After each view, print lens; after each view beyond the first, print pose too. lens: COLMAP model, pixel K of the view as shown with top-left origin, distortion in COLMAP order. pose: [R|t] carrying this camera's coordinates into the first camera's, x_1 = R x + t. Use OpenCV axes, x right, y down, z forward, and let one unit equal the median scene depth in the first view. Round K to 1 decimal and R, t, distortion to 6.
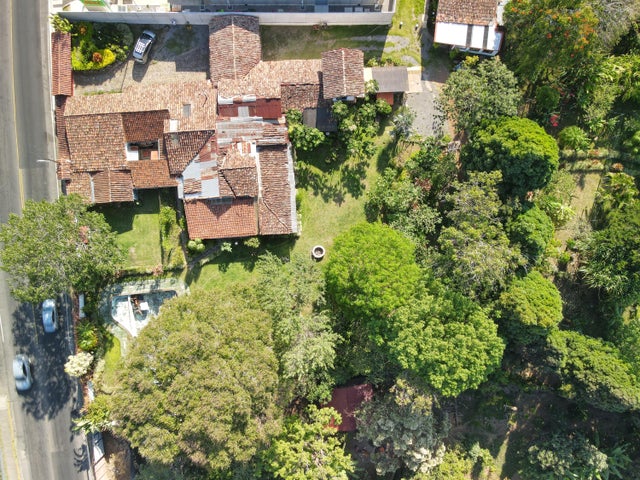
lens RADIAL K [[458.7, 0, 320.4], [0, 458.7, 248.1], [0, 0, 1]] dist [0.000142, 0.003831]
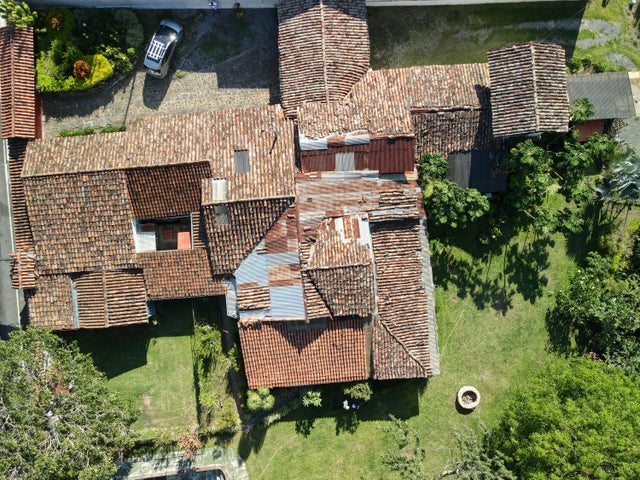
lens RADIAL K [[458.8, 0, 320.0], [0, 458.8, 240.0], [0, 0, 1]] dist [0.001095, 0.003978]
pose [[0.999730, -0.015765, -0.017081, -0.185759], [0.015596, 0.999828, -0.010014, -0.194585], [0.017236, 0.009745, 0.999804, 0.441165]]
